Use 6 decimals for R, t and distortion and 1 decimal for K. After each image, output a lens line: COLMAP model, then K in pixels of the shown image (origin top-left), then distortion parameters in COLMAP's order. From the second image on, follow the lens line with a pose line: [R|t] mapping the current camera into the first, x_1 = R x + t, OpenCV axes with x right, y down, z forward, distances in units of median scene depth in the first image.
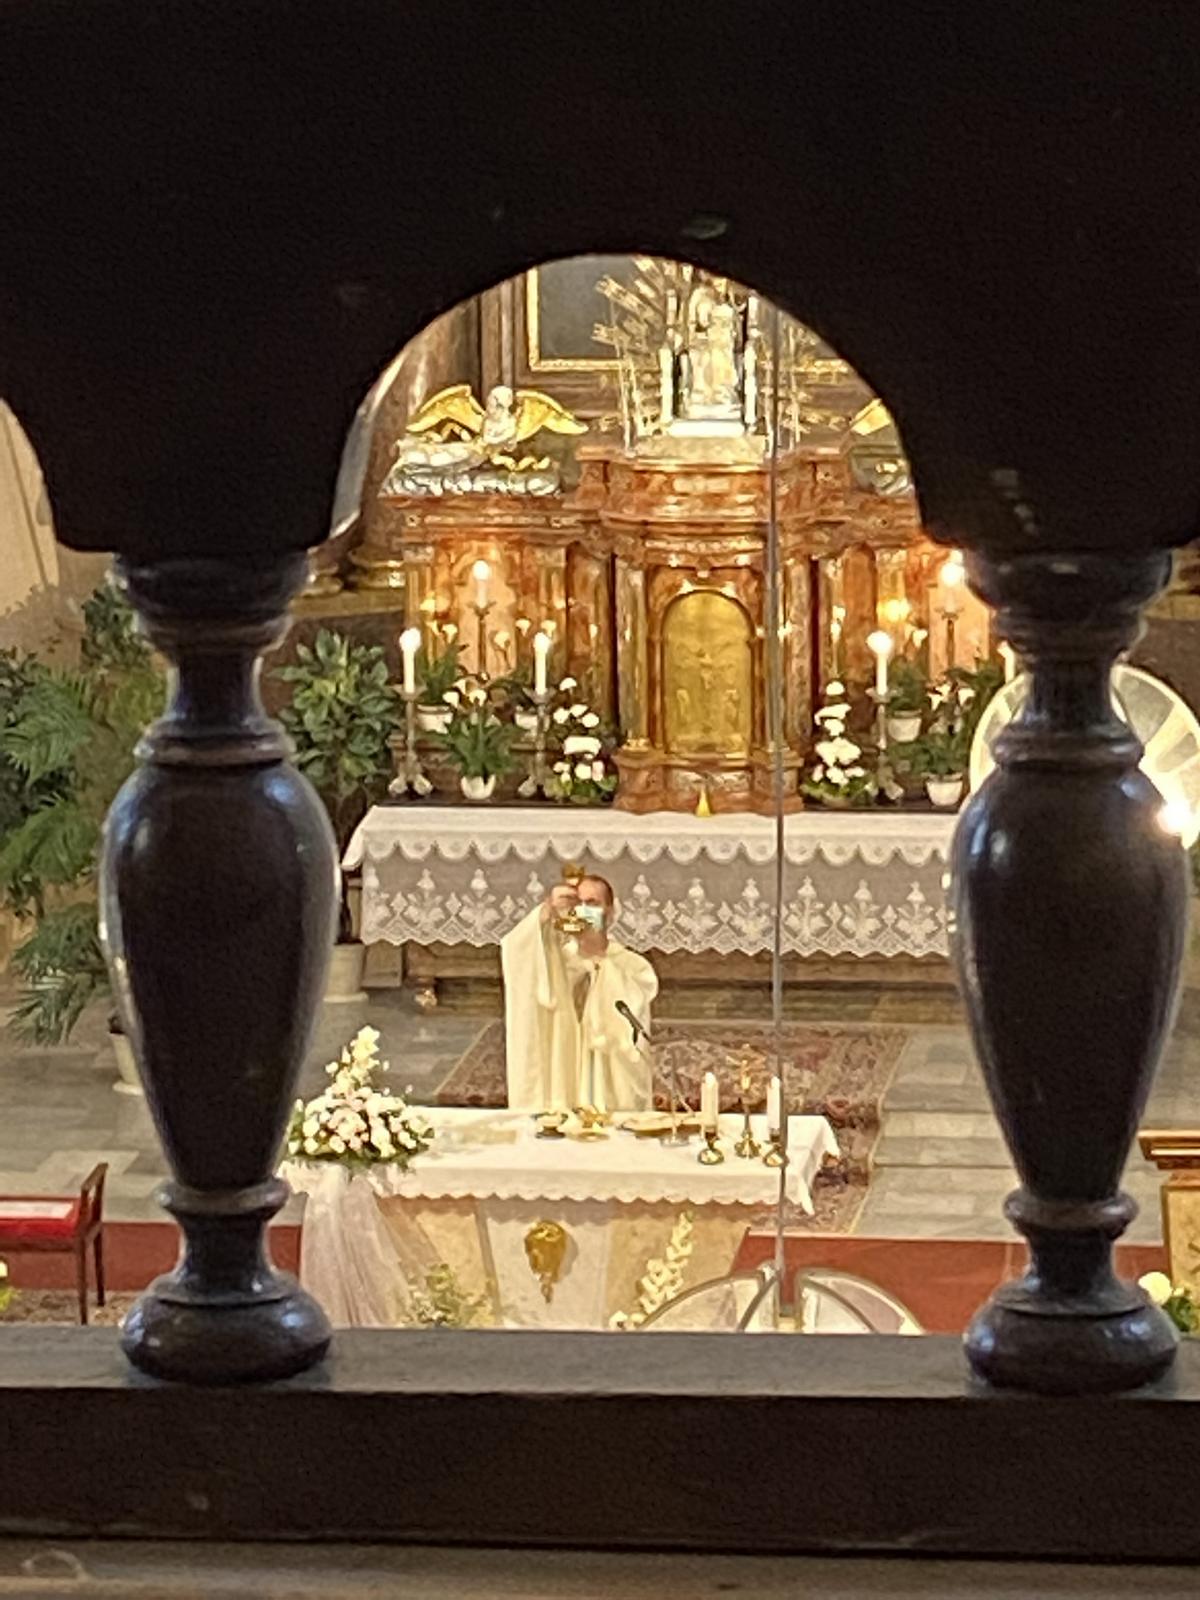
lens RADIAL K [[6319.3, 0, 600.0], [0, 6319.3, 797.3], [0, 0, 1]] dist [0.153134, 0.000000]
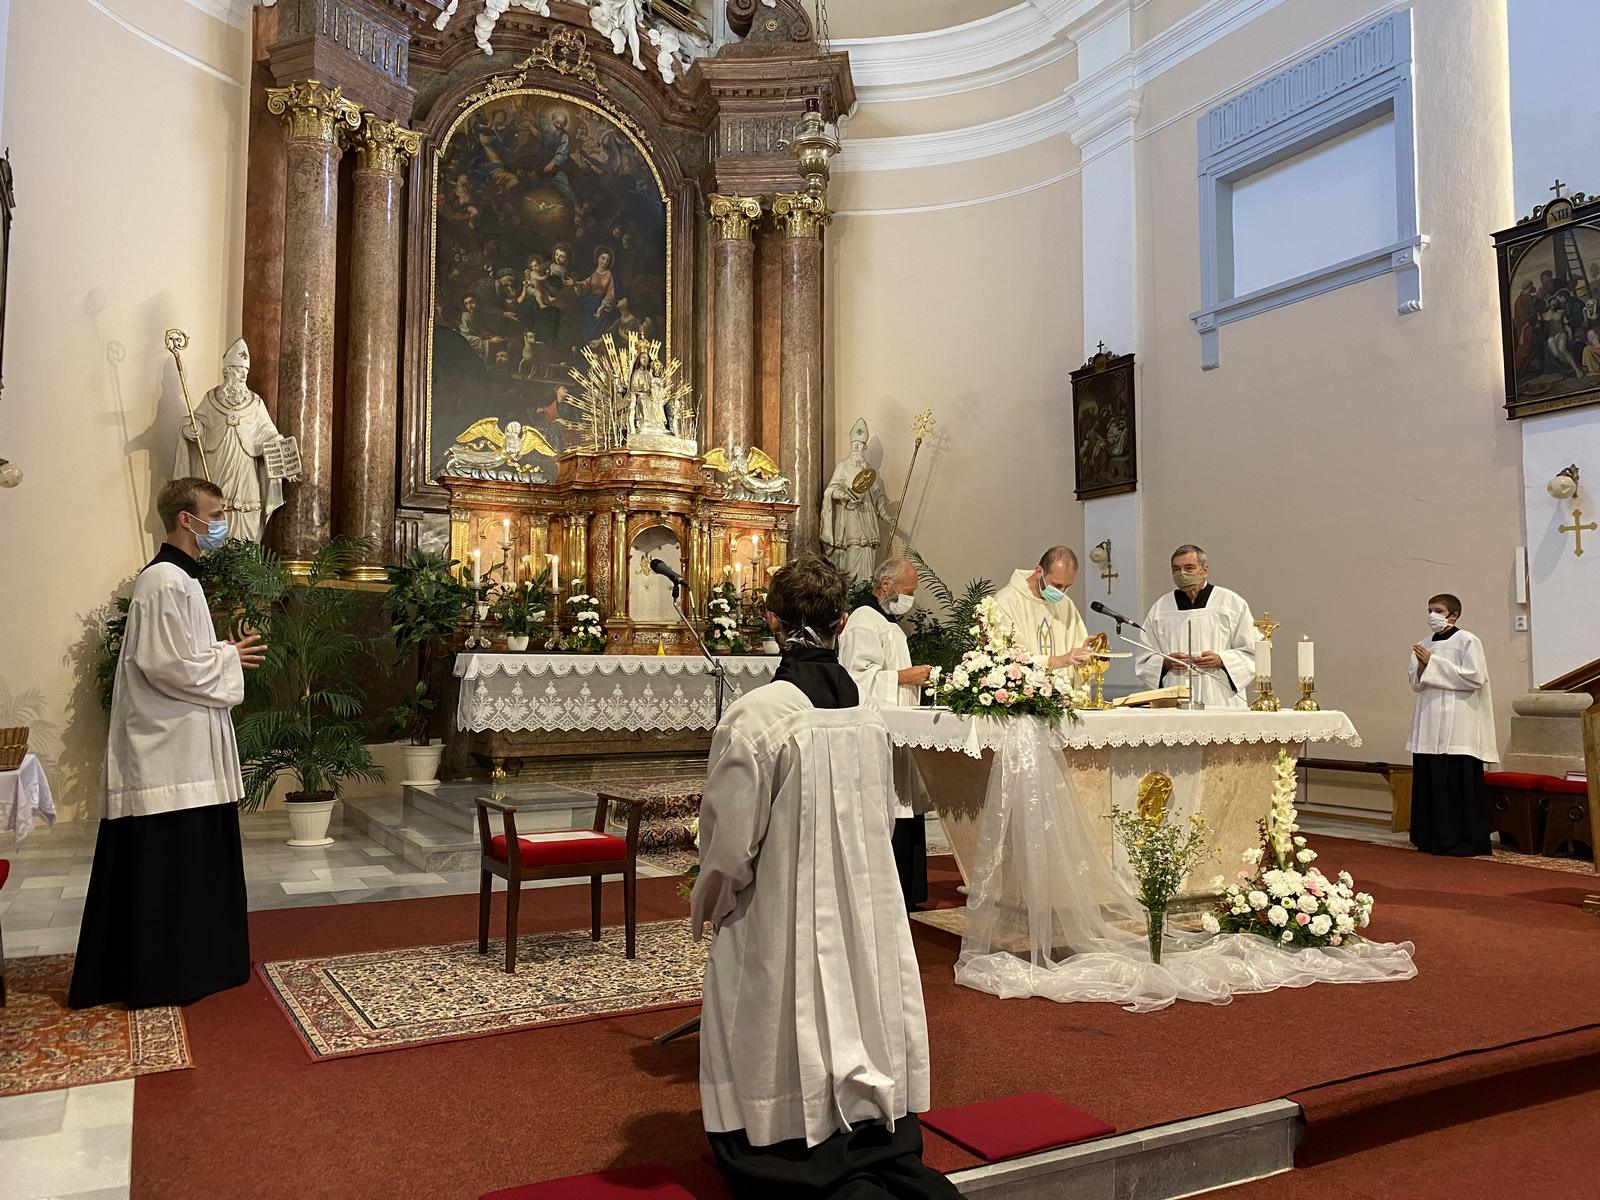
lens RADIAL K [[1227.6, 0, 790.7], [0, 1227.6, 587.2], [0, 0, 1]] dist [0.029136, -0.033405]
pose [[0.805816, 0.060451, 0.589072, -0.152479], [0.097183, 0.967788, -0.232256, 0.065494], [-0.584137, 0.244403, 0.773984, 0.715168]]
